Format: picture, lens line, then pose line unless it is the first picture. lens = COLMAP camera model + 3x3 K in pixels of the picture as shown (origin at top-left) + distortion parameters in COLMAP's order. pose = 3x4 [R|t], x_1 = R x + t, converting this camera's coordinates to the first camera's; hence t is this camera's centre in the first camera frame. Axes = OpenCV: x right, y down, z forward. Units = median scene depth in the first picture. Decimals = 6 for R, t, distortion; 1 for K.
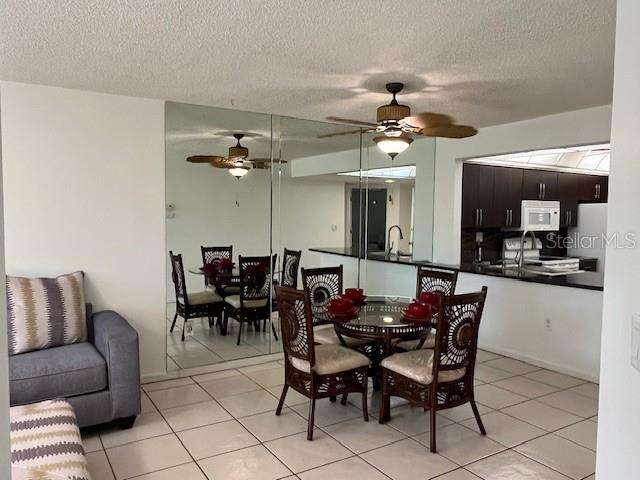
lens RADIAL K [[484.6, 0, 317.0], [0, 484.6, 259.5], [0, 0, 1]] dist [0.017271, -0.027683]
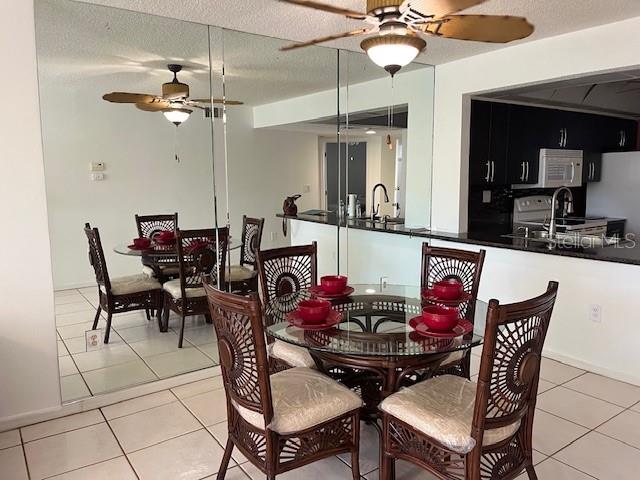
lens RADIAL K [[484.6, 0, 319.8], [0, 484.6, 244.2], [0, 0, 1]] dist [0.017271, -0.027683]
pose [[0.998220, -0.024858, 0.054213, 0.016333], [0.022136, 0.998492, 0.050228, -0.016534], [-0.055380, -0.048939, 0.997265, 0.249029]]
